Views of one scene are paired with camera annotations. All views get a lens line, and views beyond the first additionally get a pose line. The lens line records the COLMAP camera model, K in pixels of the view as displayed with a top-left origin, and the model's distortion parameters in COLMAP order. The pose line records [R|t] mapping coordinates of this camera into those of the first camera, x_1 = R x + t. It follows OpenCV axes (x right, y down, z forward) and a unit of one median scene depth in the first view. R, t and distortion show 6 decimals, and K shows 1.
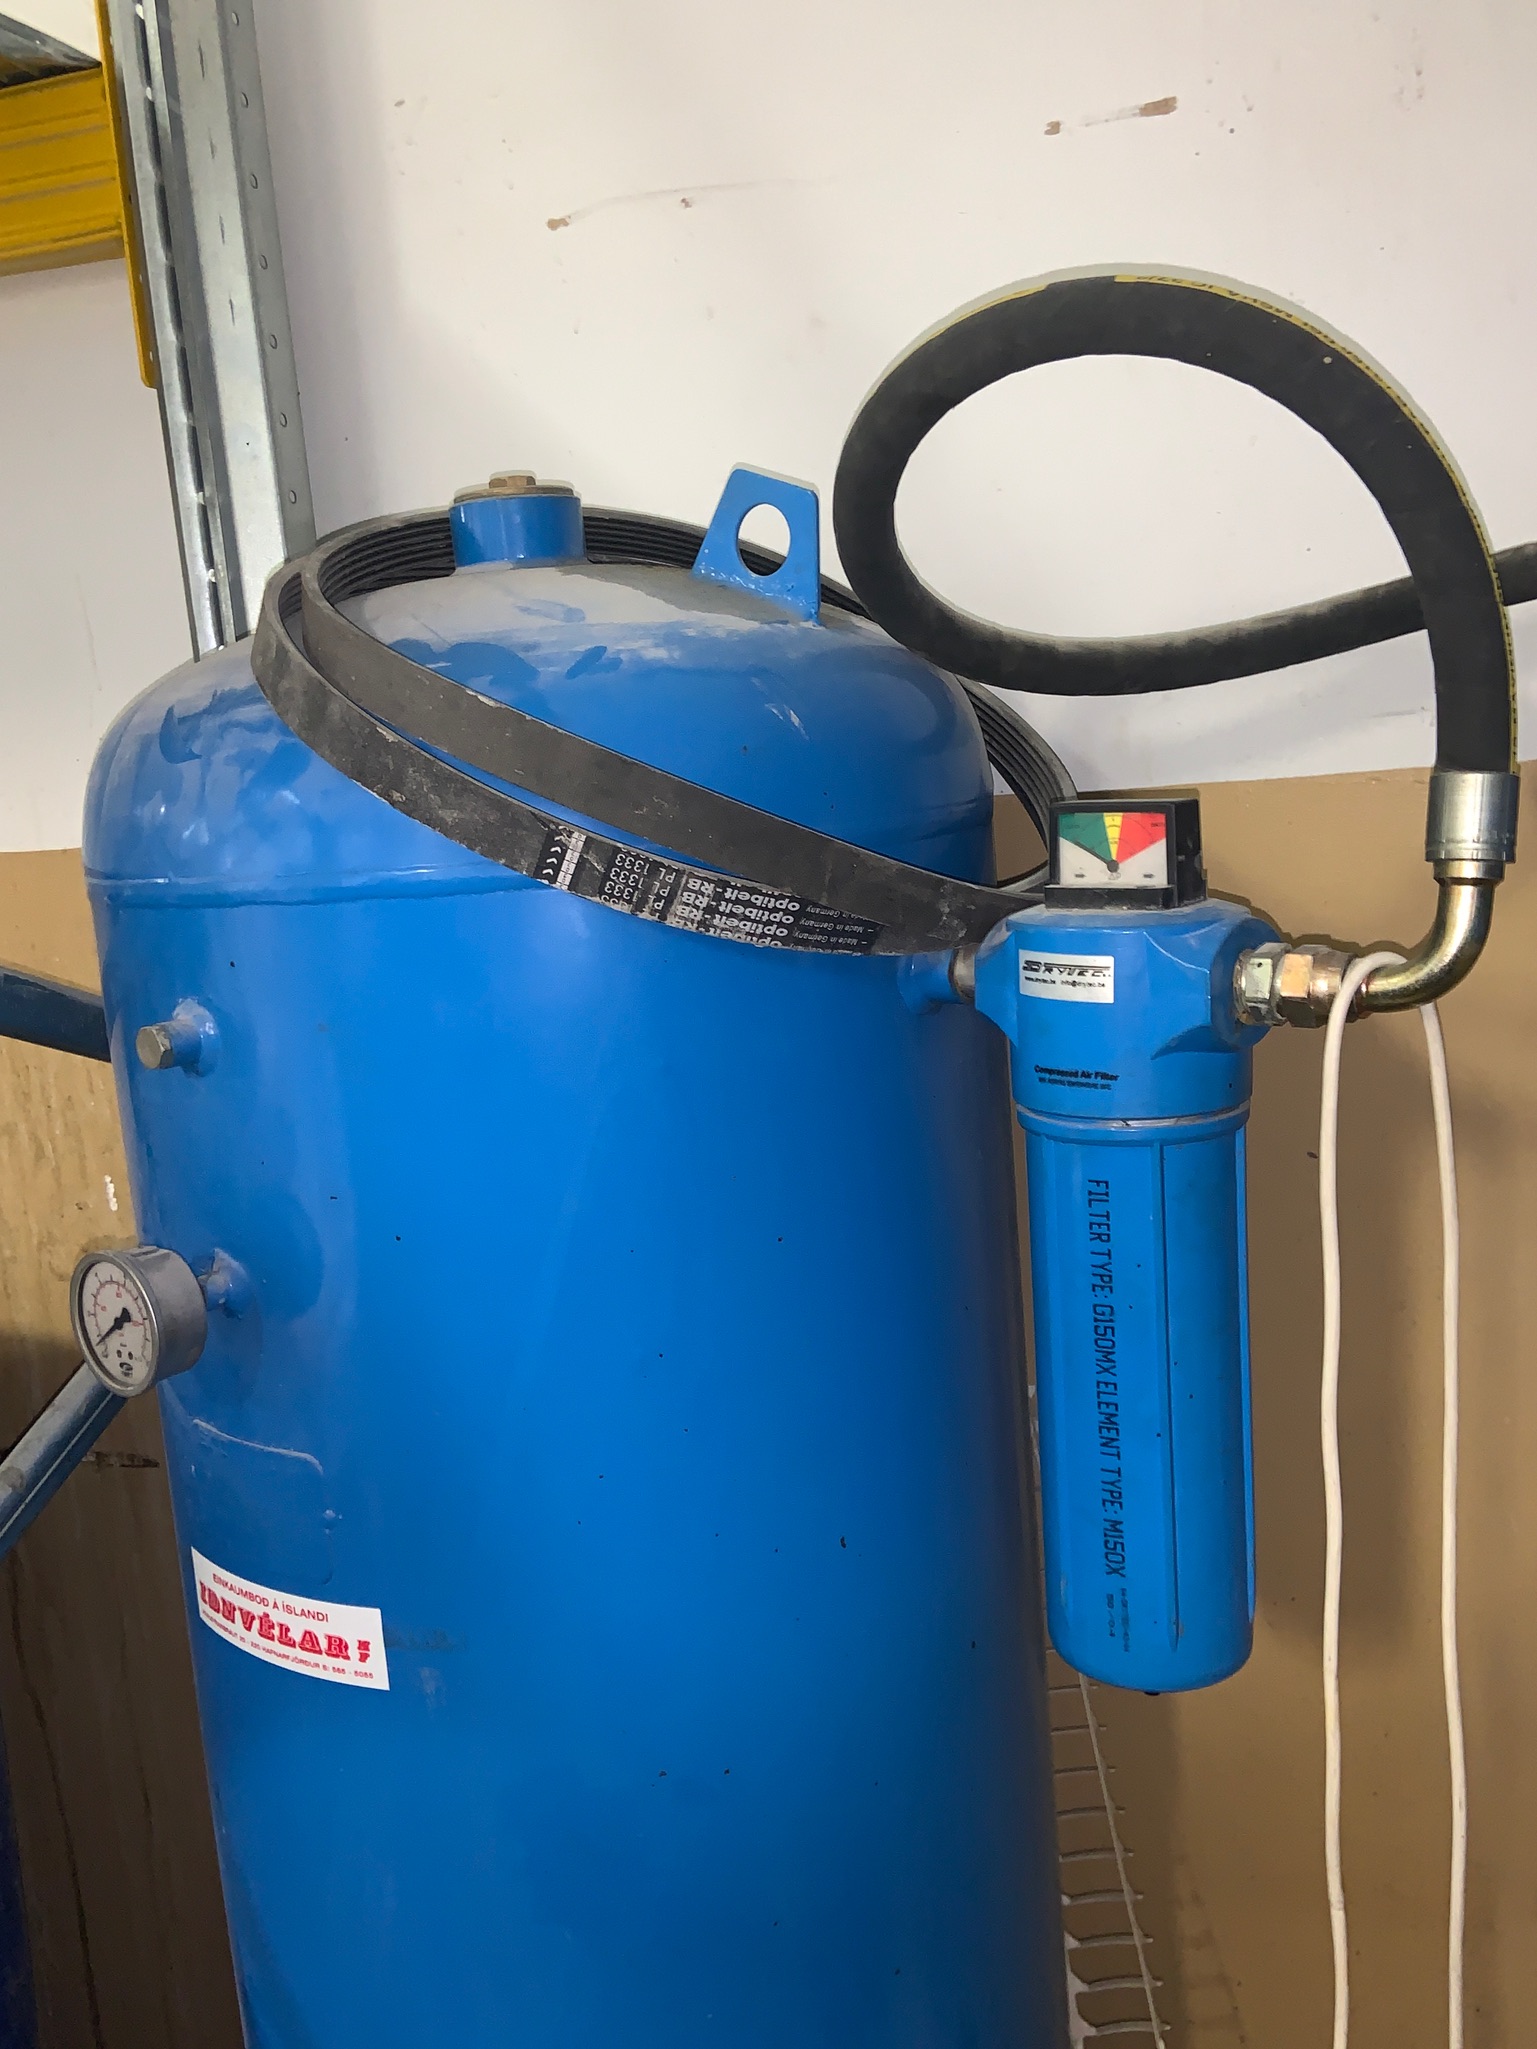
lens RADIAL K [[1761.1, 0, 763.7], [0, 1761.1, 1028.2], [0, 0, 1]] dist [0.124548, -0.147585]
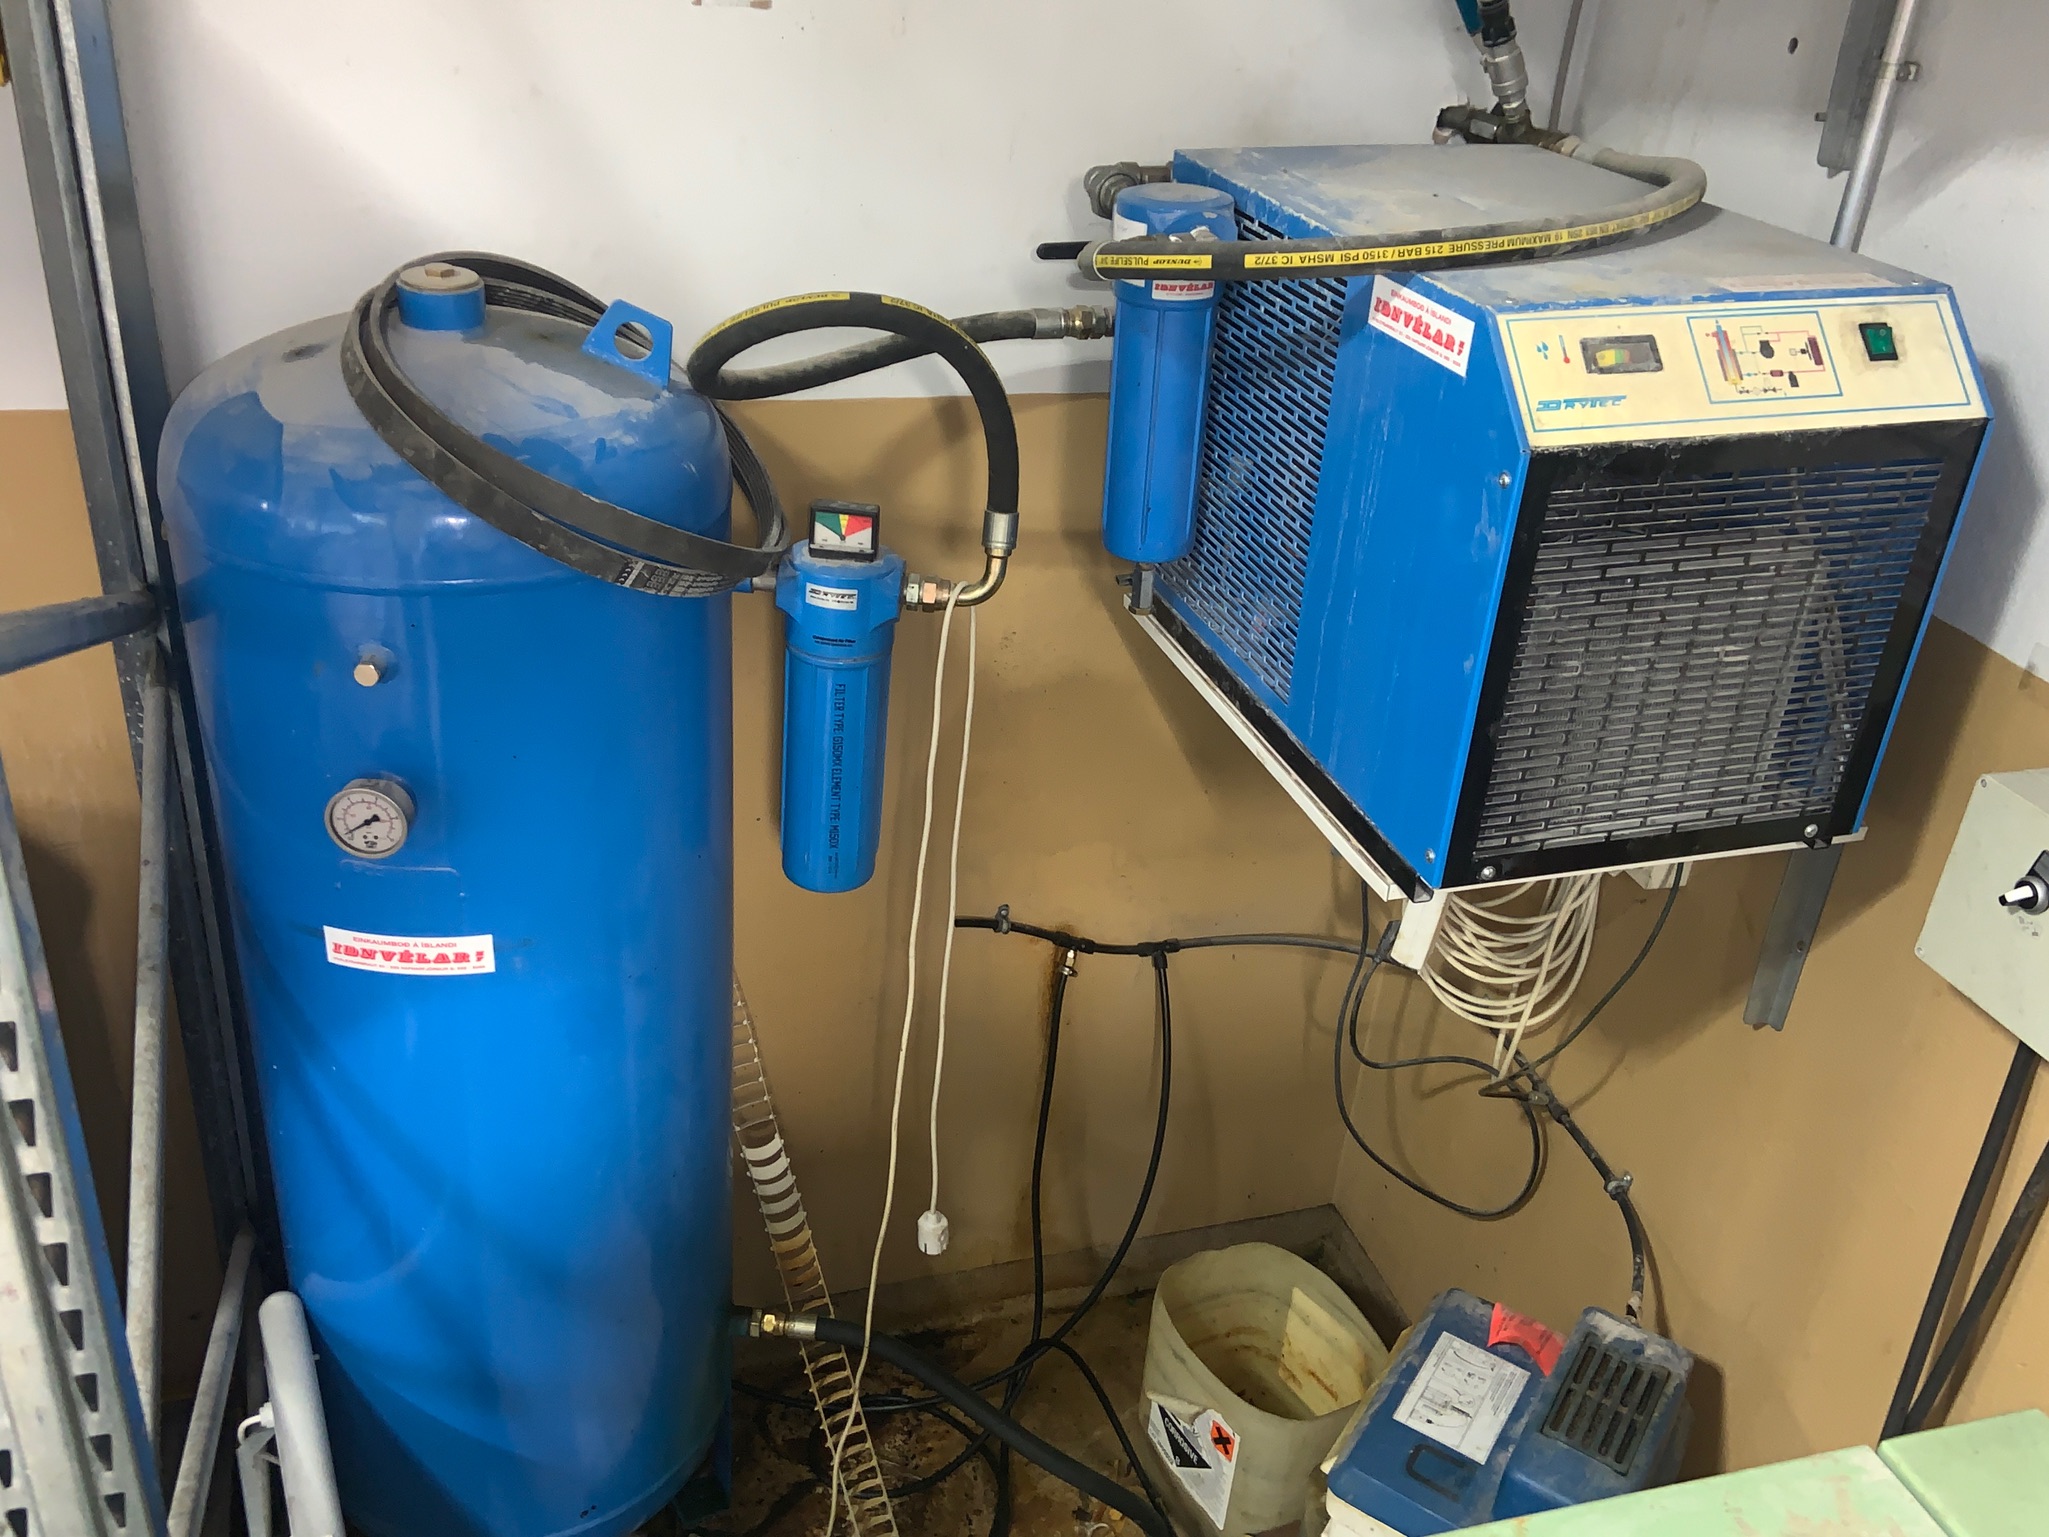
lens RADIAL K [[1761.1, 0, 988.9], [0, 1761.1, 746.1], [0, 0, 1]] dist [0.124548, -0.147585]
pose [[0.802631, -0.155553, 0.575835, -0.916612], [-0.032430, 0.952588, 0.302530, -0.498790], [-0.595593, -0.261494, 0.759532, -0.772736]]
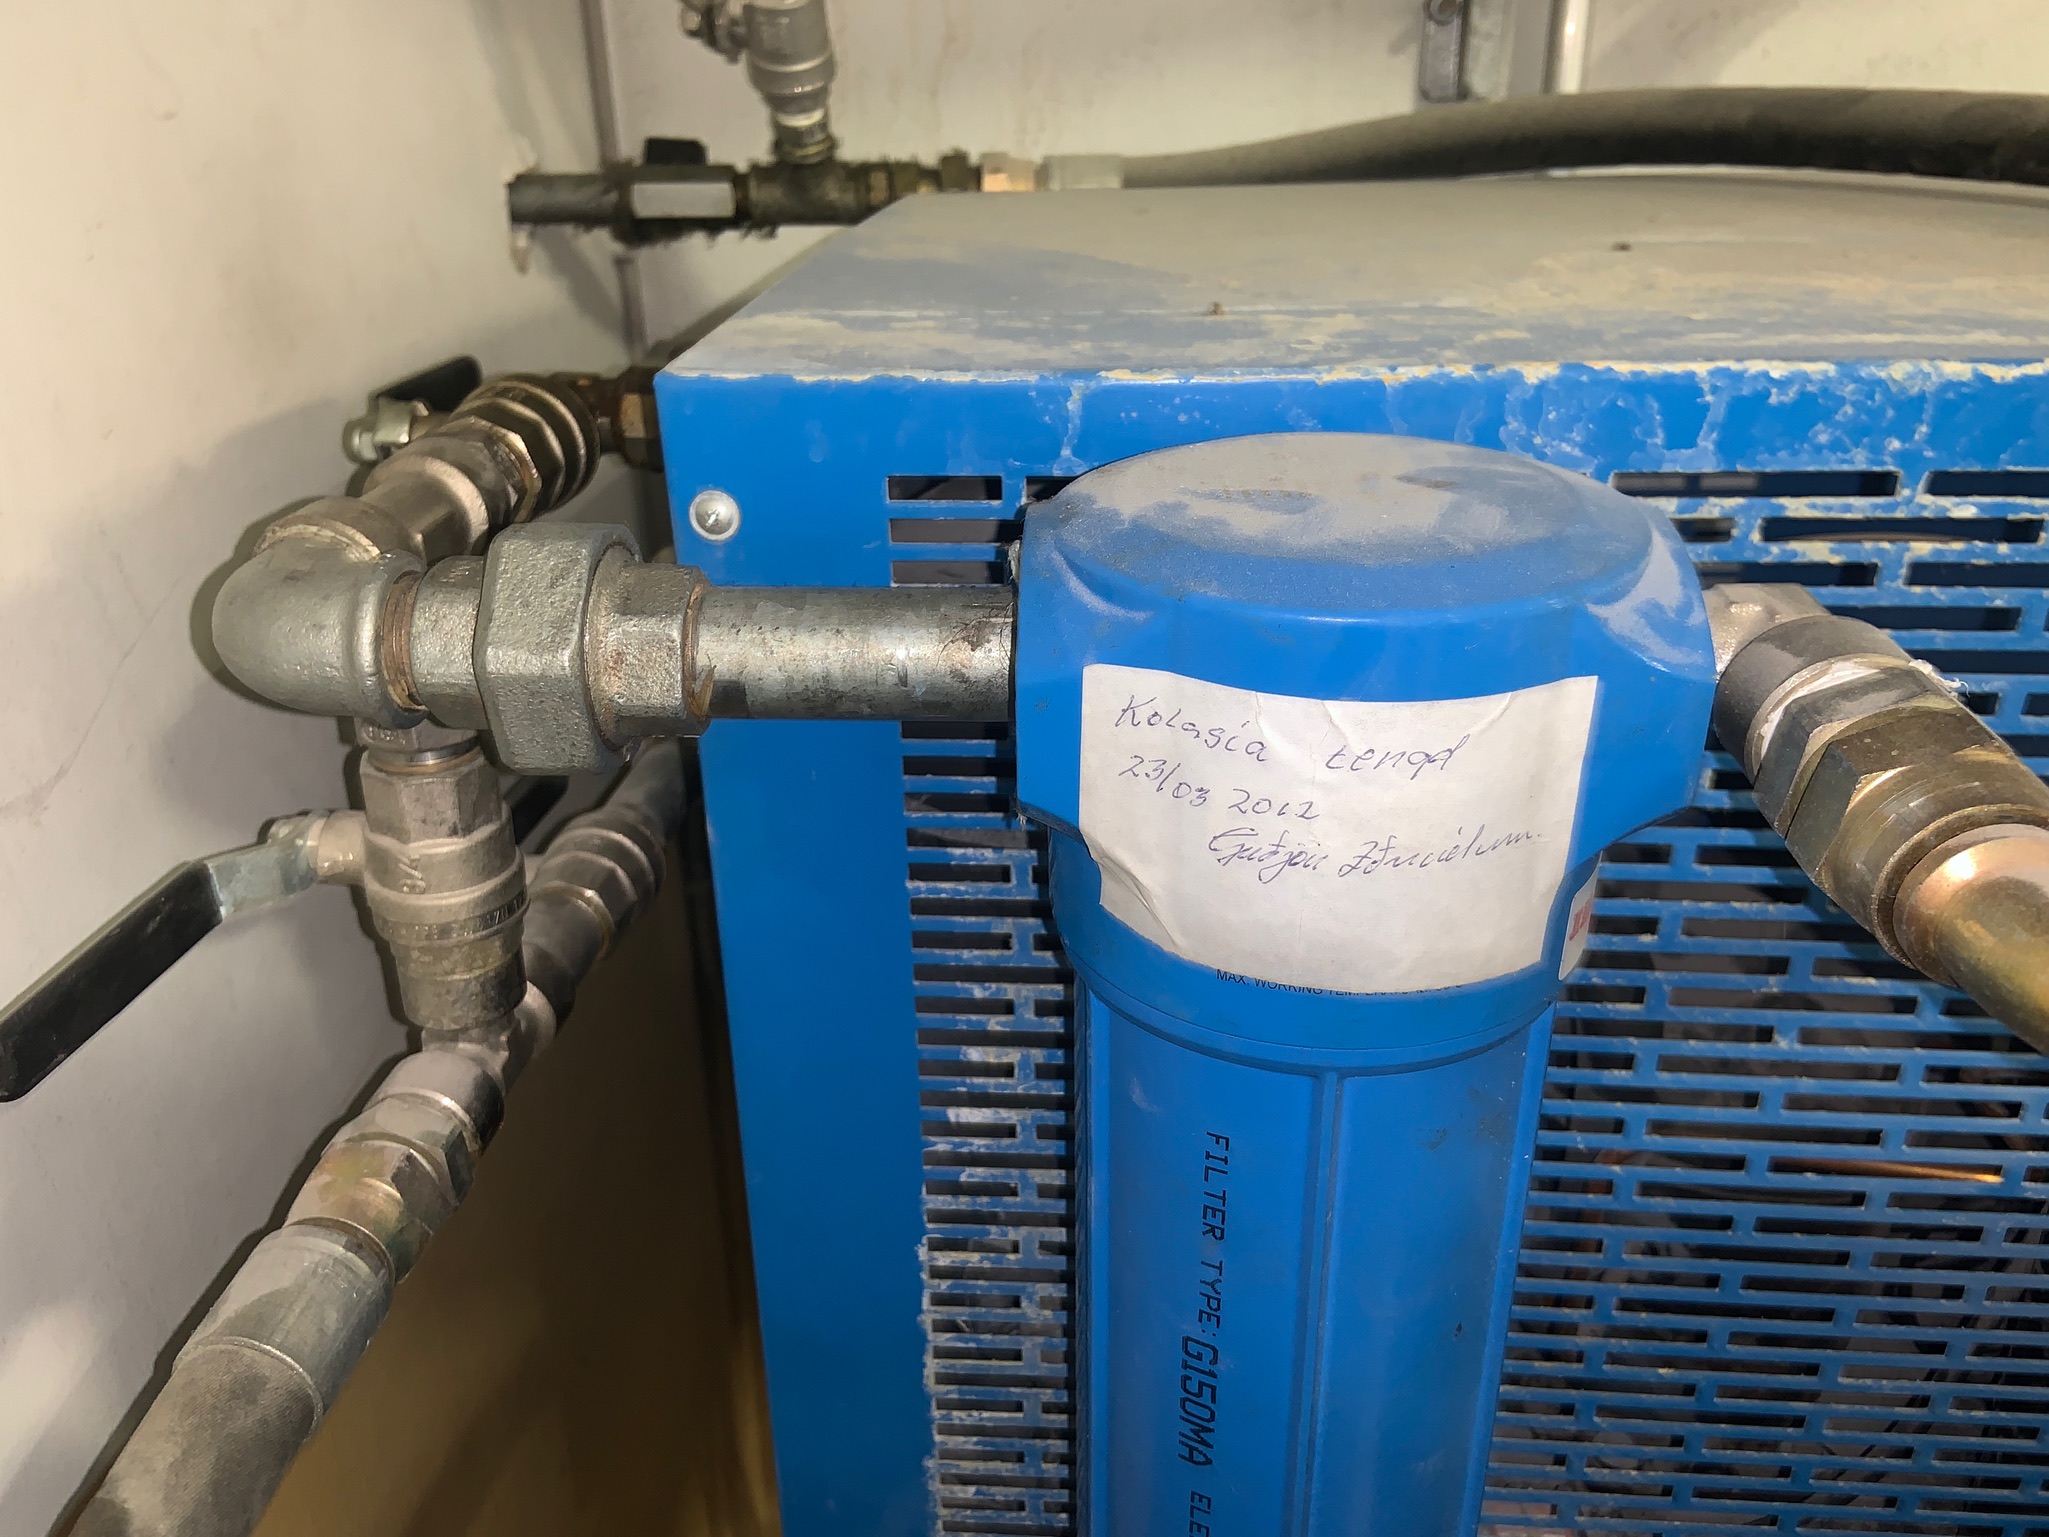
lens RADIAL K [[1552.8, 0, 1016.9], [0, 1552.8, 763.8], [0, 0, 1]] dist [0.119494, -0.152118]
pose [[-0.250081, -0.315137, 0.915504, 0.233103], [0.203247, 0.907395, 0.367865, -0.583360], [-0.946652, 0.278069, -0.162872, 1.000938]]
